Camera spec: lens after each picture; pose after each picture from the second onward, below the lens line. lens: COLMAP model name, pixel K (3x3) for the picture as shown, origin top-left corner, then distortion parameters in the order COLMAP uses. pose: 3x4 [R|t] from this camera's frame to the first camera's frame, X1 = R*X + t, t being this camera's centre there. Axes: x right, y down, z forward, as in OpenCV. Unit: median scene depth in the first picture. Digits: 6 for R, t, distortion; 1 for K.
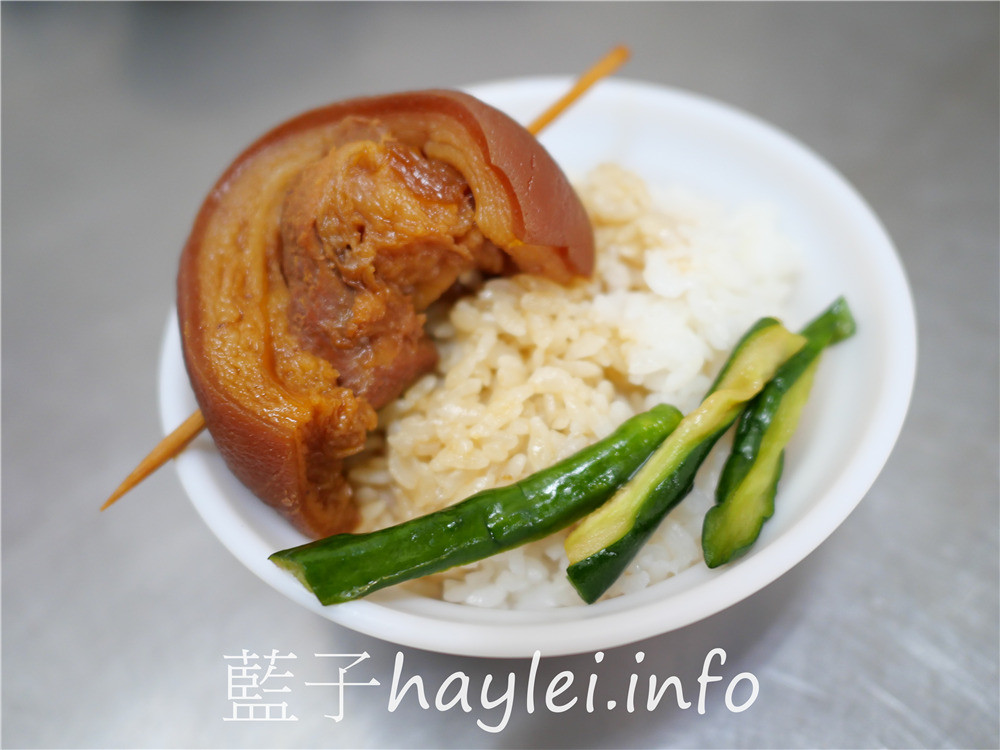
lens RADIAL K [[1095.6, 0, 500.0], [0, 1095.6, 375.0], [0, 0, 1]] dist [-0.077783, -0.004888]
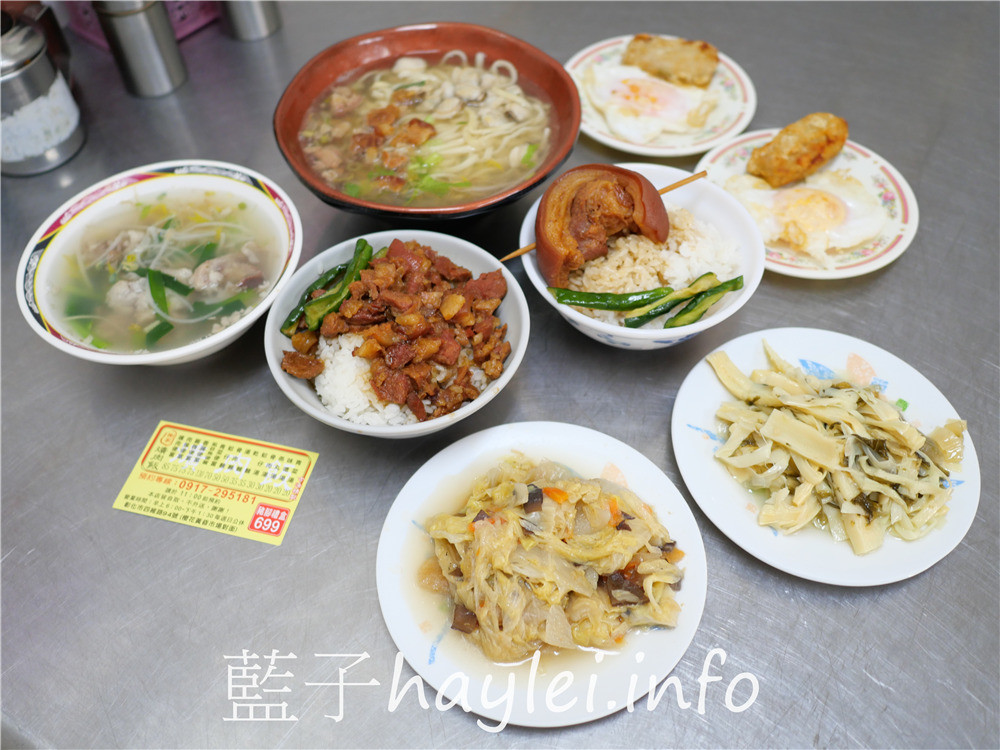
lens RADIAL K [[1095.6, 0, 500.0], [0, 1095.6, 375.0], [0, 0, 1]] dist [-0.077783, -0.004888]
pose [[0.939829, 0.322436, -0.112944, 0.123834], [-0.318798, 0.946534, 0.049420, 0.269307], [0.122840, -0.010440, 0.992372, -2.219800]]
